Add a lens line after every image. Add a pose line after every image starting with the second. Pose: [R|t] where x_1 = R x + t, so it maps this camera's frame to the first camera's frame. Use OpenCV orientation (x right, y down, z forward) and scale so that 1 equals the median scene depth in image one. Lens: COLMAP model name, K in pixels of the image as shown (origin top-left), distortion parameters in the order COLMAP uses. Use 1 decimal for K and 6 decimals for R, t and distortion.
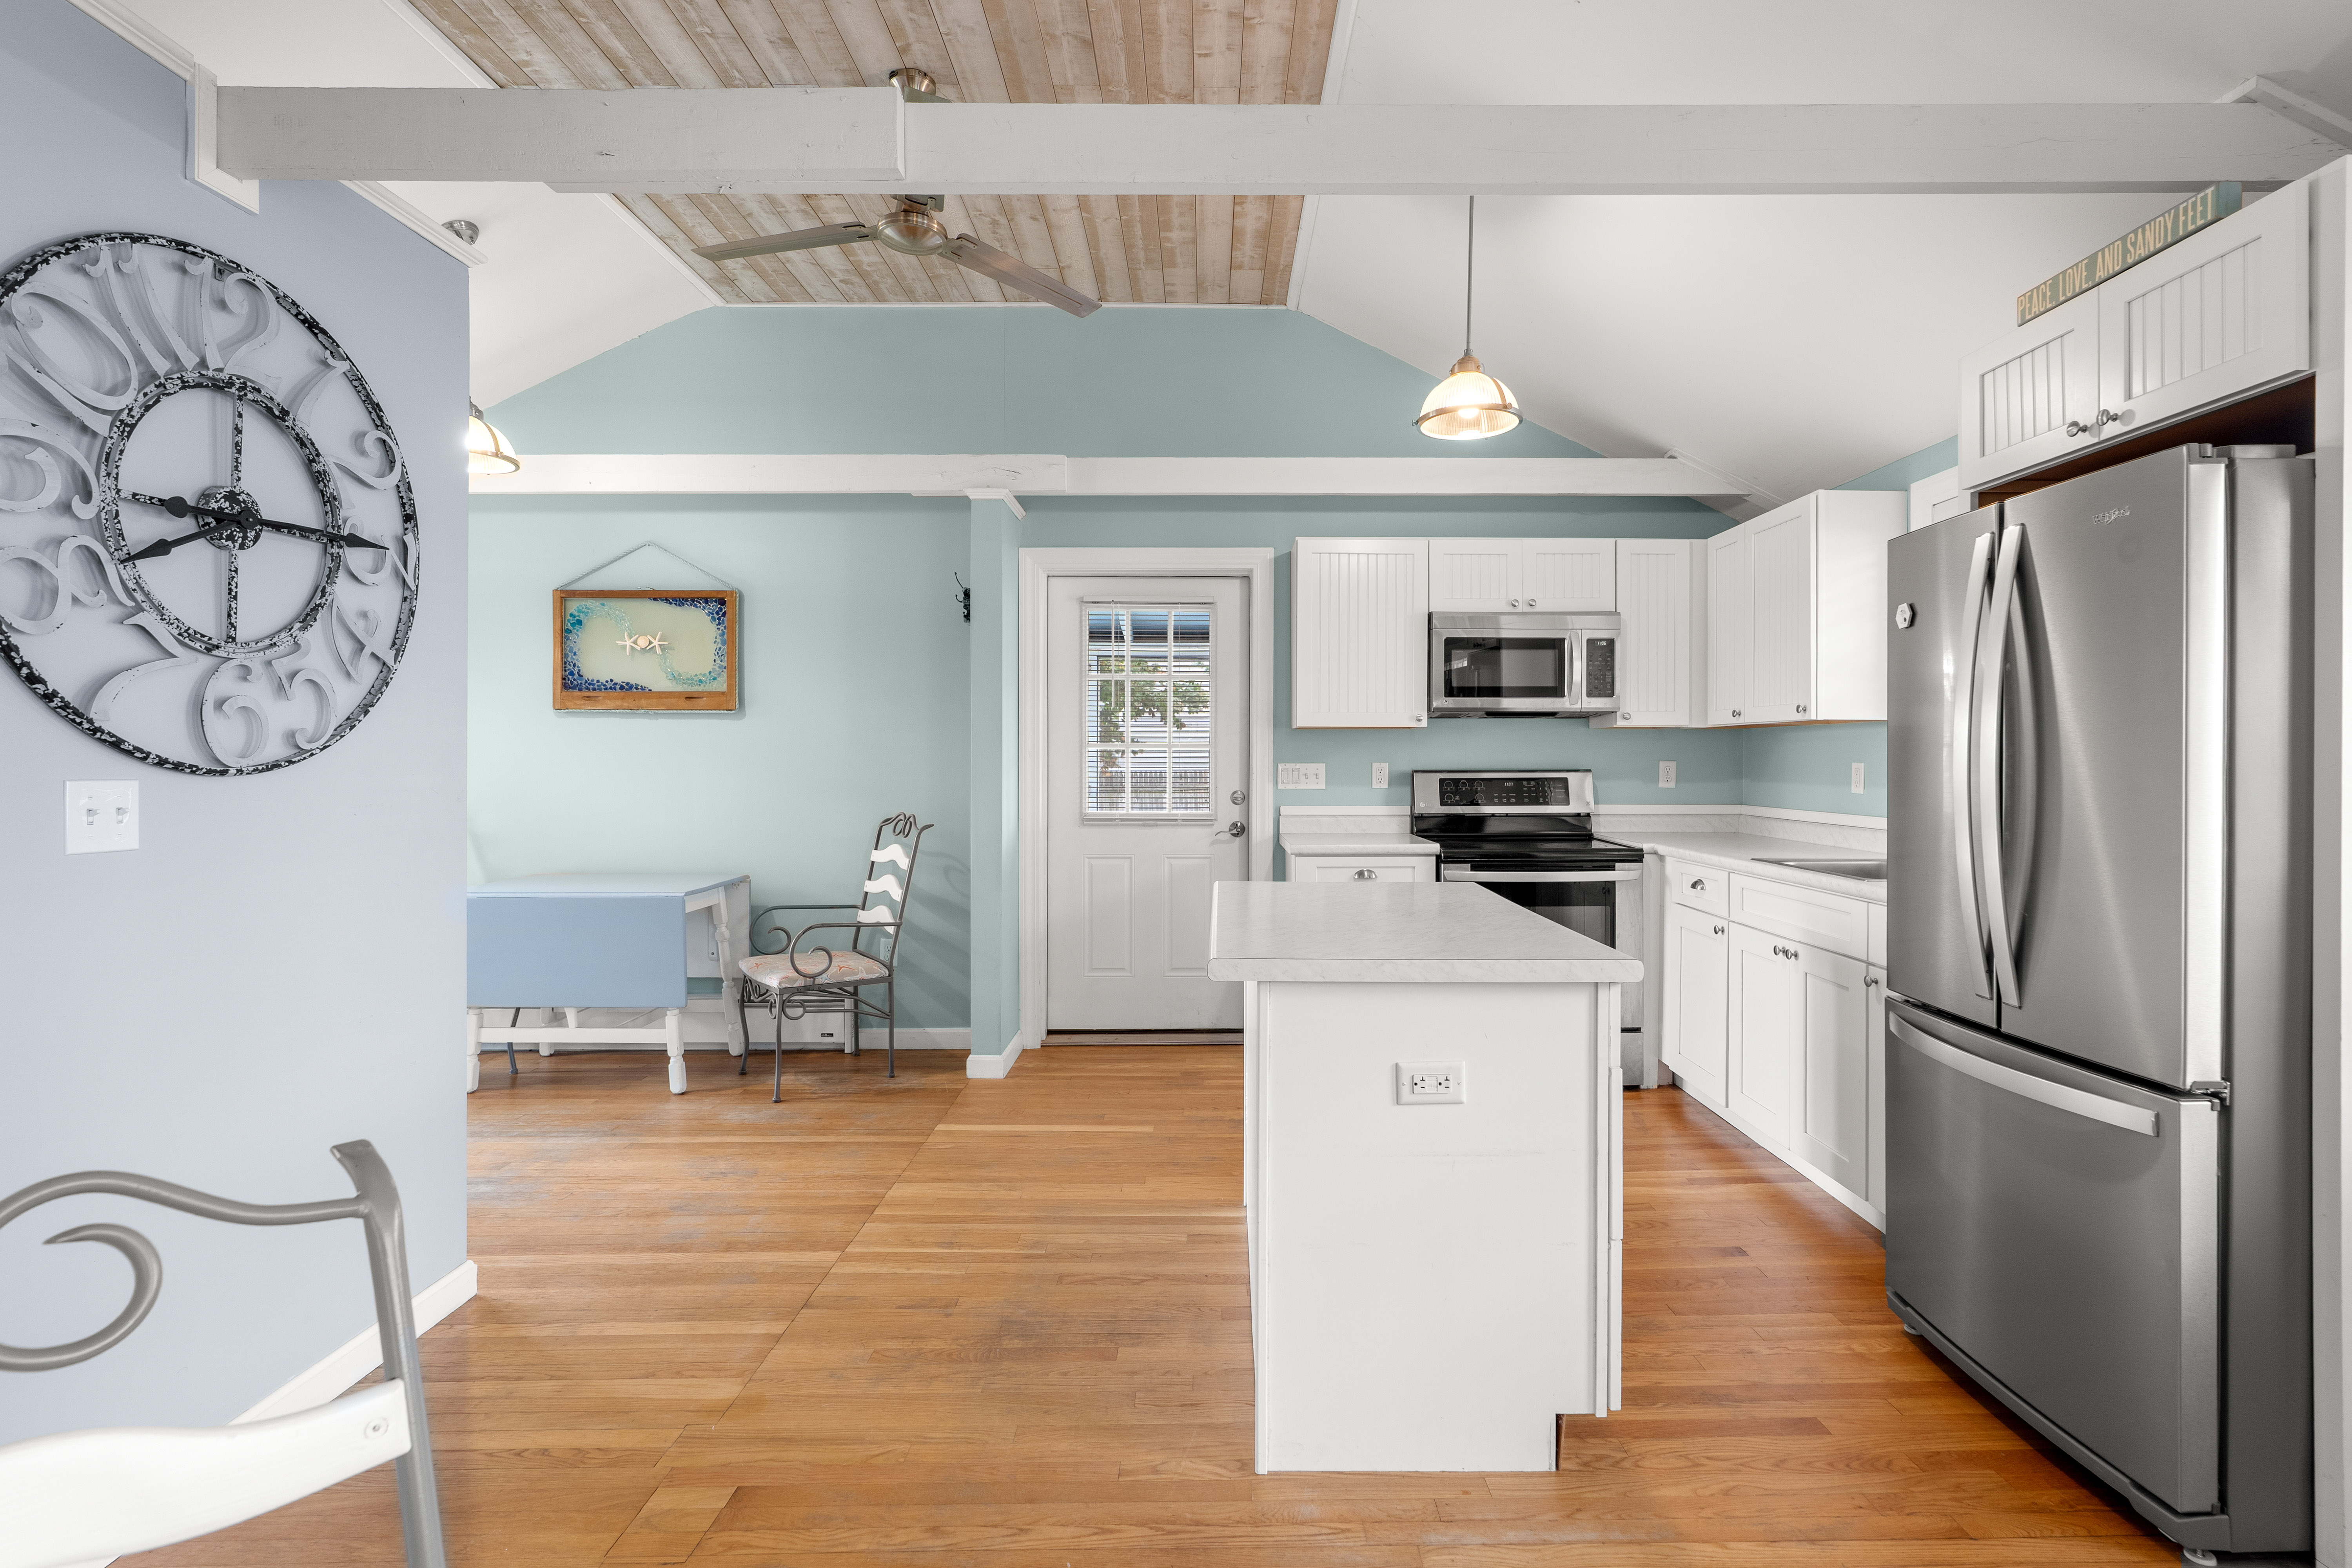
lens RADIAL K [[1110.4, 0, 1213.0], [0, 1110.4, 764.5], [0, 0, 1]] dist [0.000129, 0.000526]
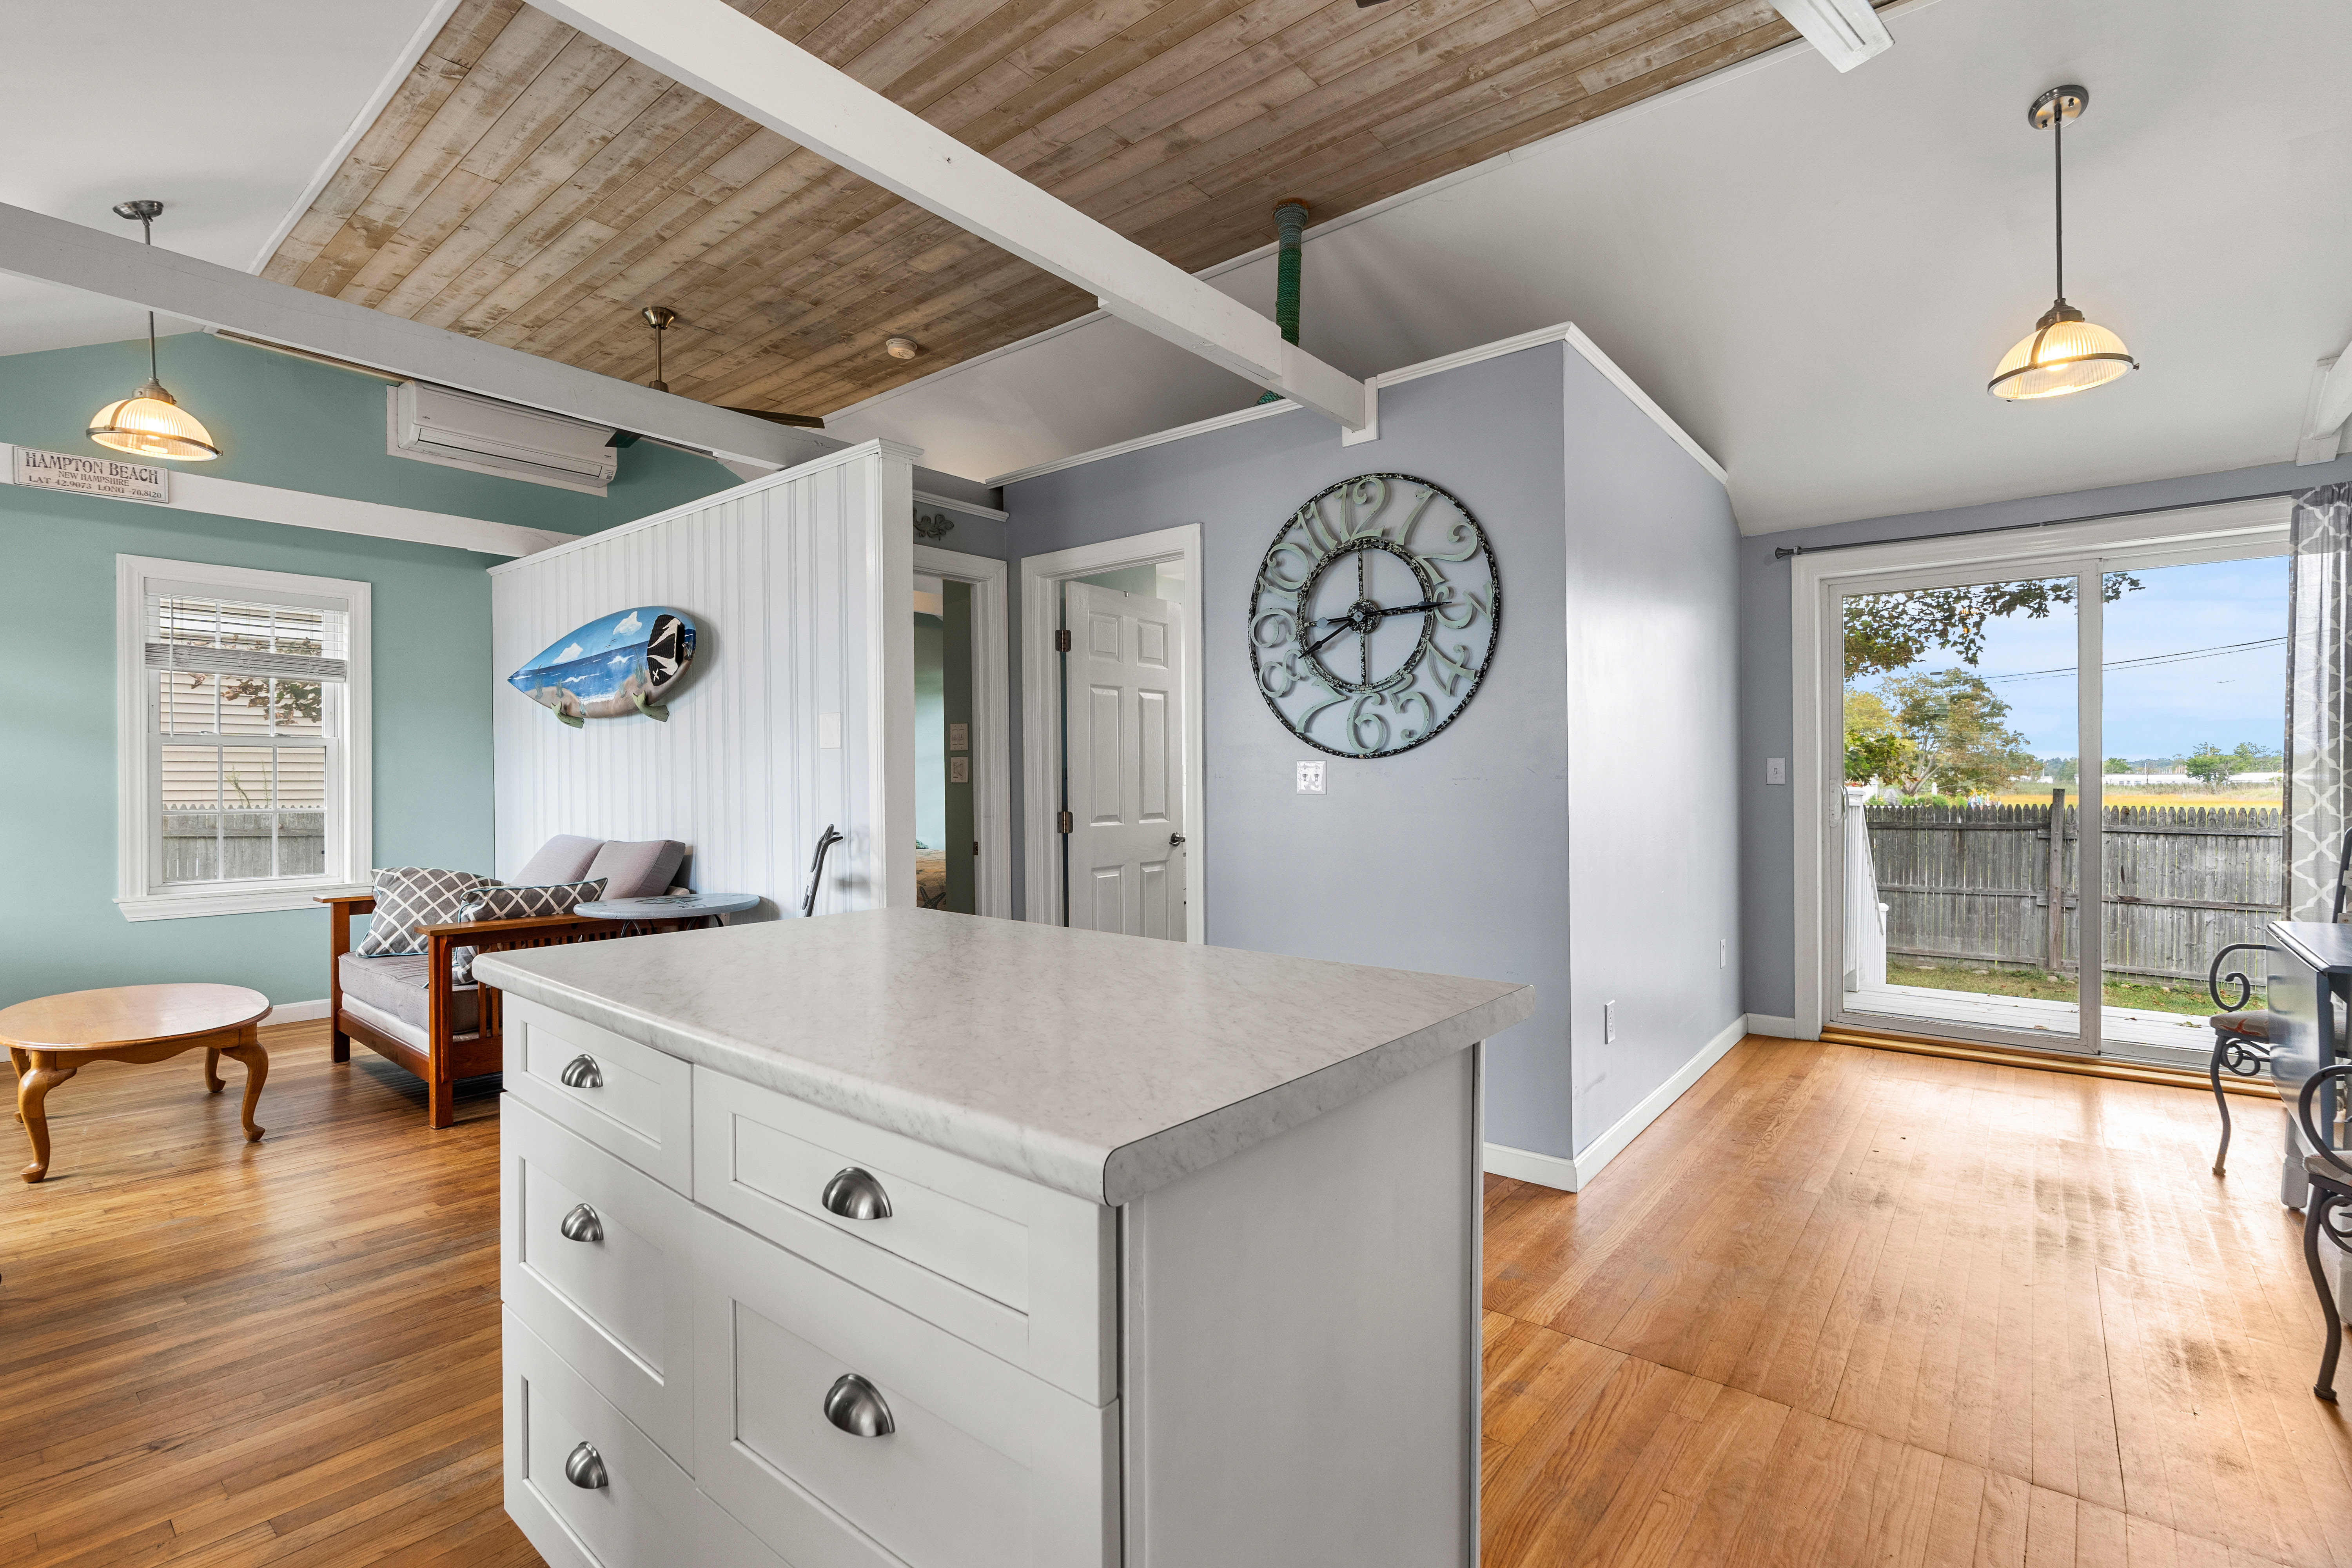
lens RADIAL K [[1070.7, 0, 1173.5], [0, 1070.7, 783.7], [0, 0, 1]] dist [-0.001437, 0.000129]
pose [[-0.642749, 0.001604, -0.766075, 0.287639], [-0.002325, 0.999989, 0.004044, 0.019887], [0.766073, 0.004381, -0.642738, 0.825244]]
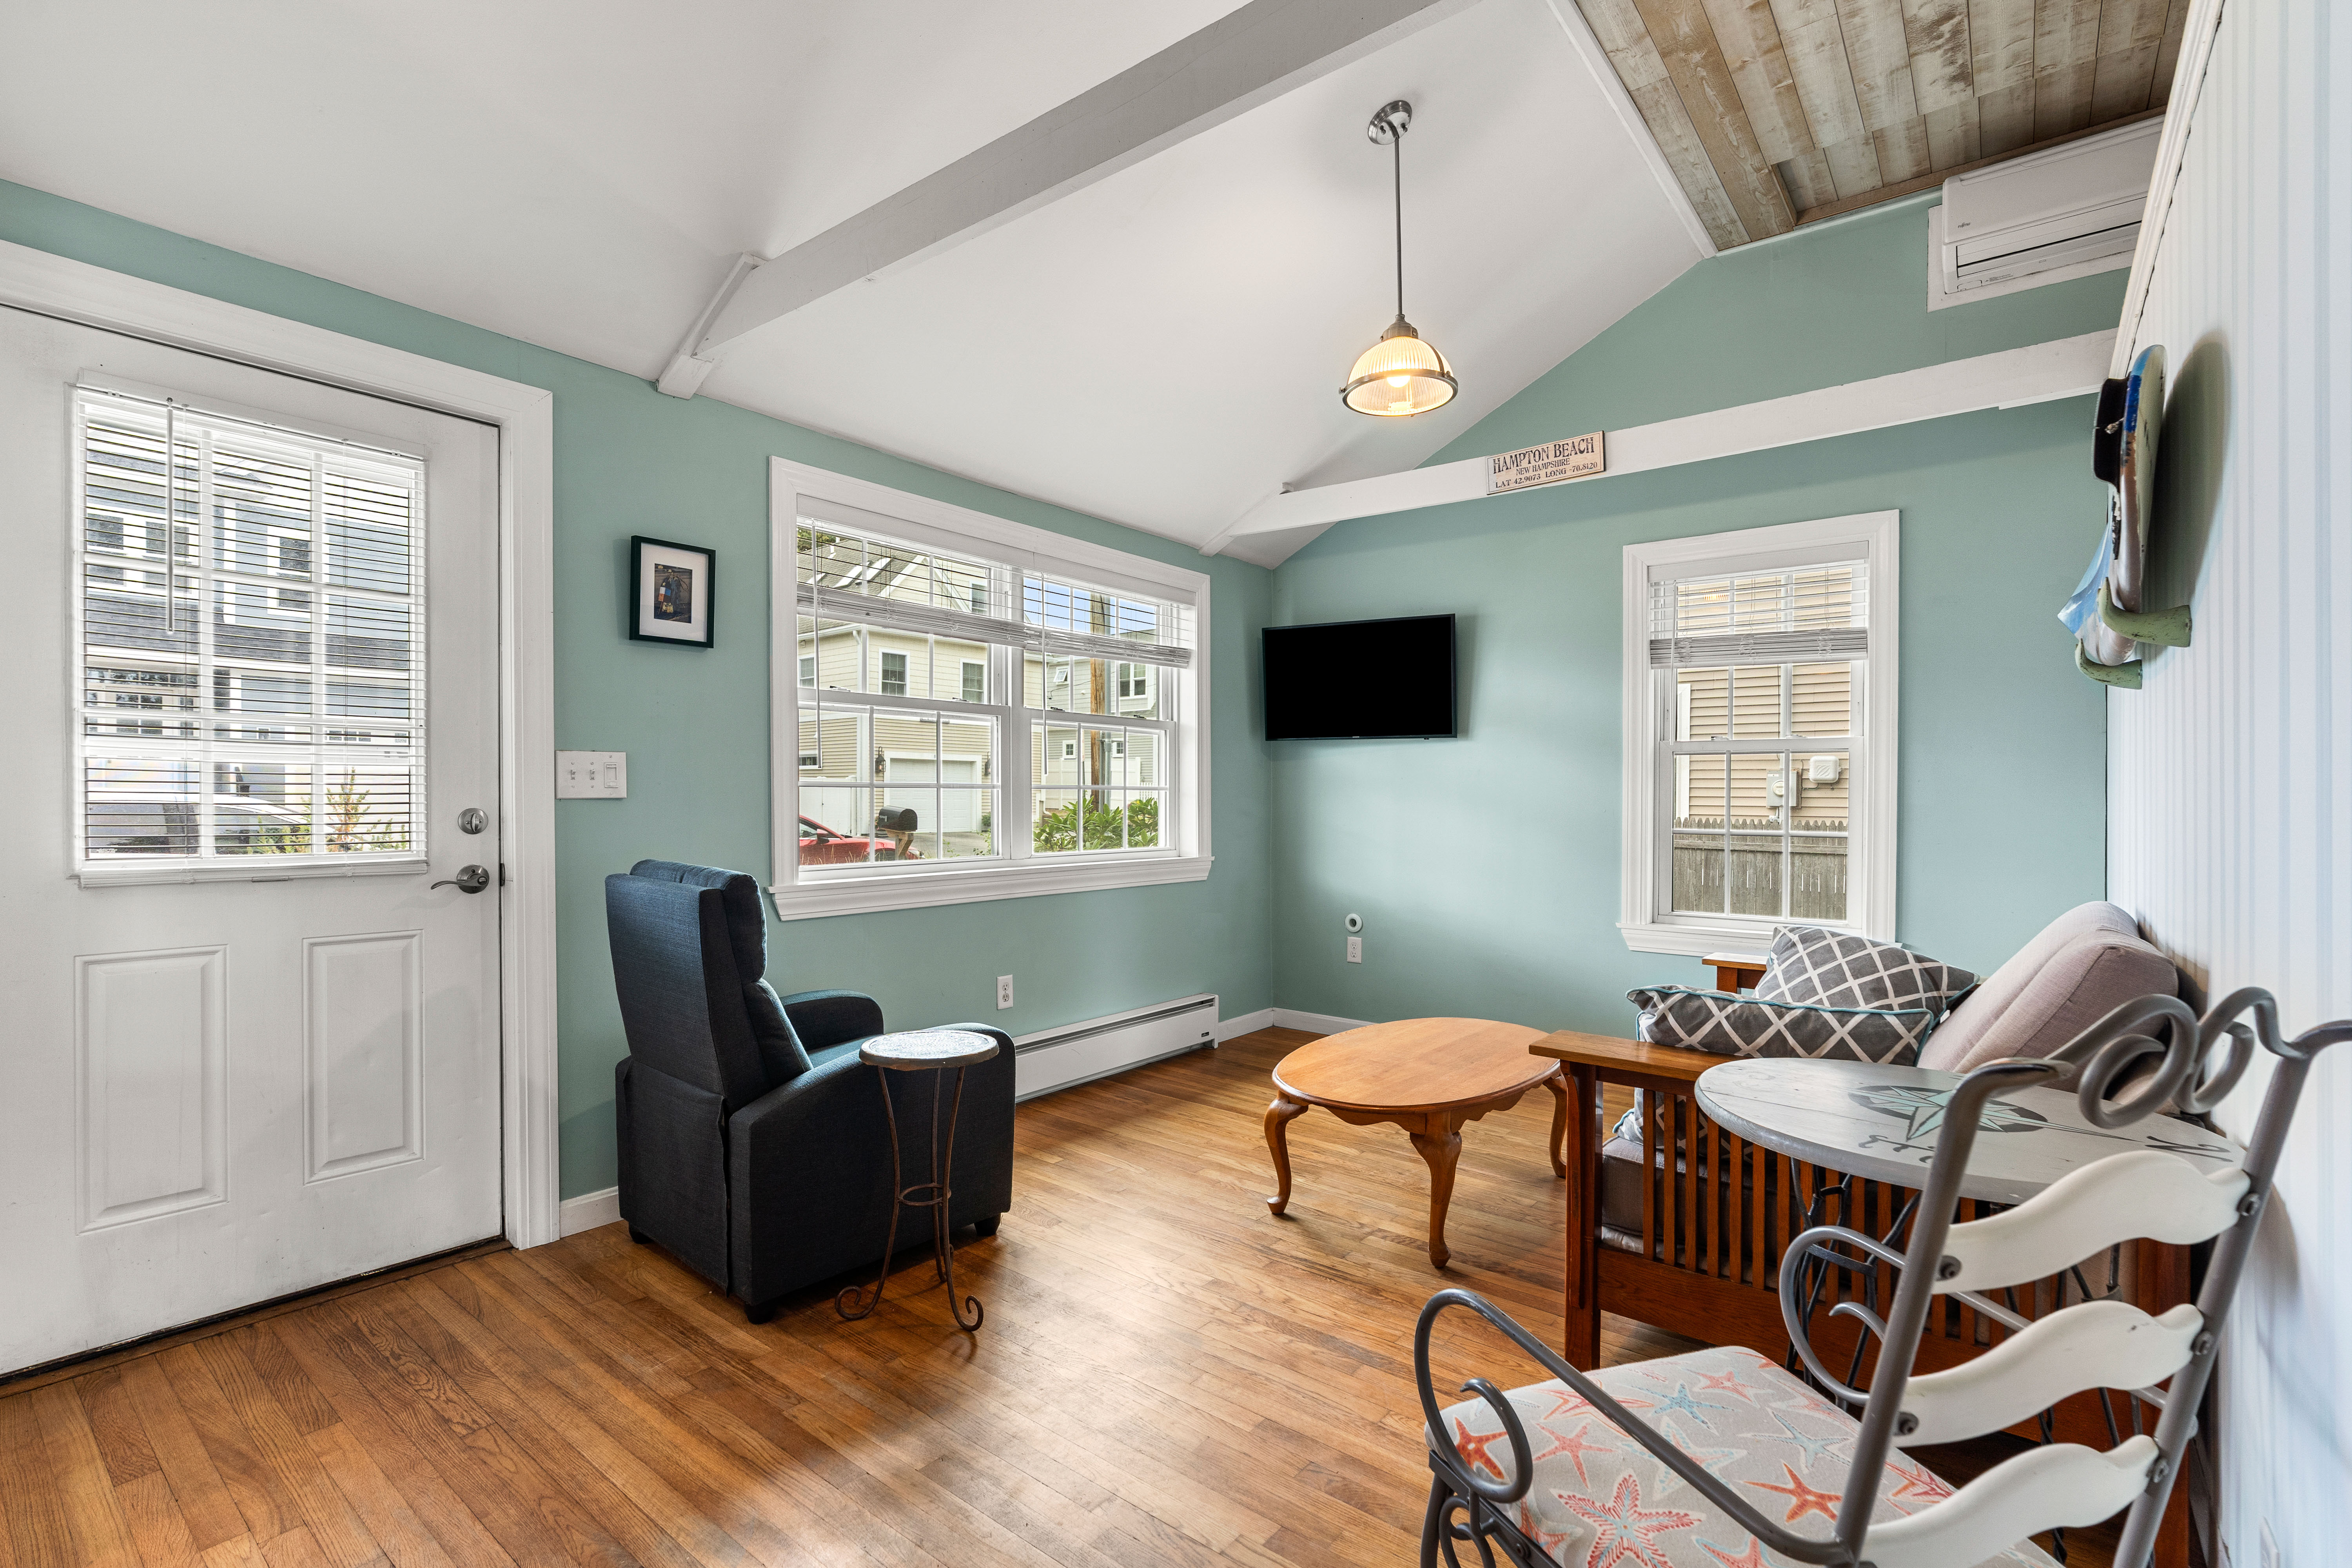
lens RADIAL K [[1070.4, 0, 1164.0], [0, 1070.4, 808.9], [0, 0, 1]] dist [-0.003828, 0.000456]
pose [[-0.776052, -0.011862, 0.630557, -0.131378], [-0.002512, 0.999873, 0.015718, 0.022027], [-0.630664, 0.010614, -0.775984, 0.366000]]
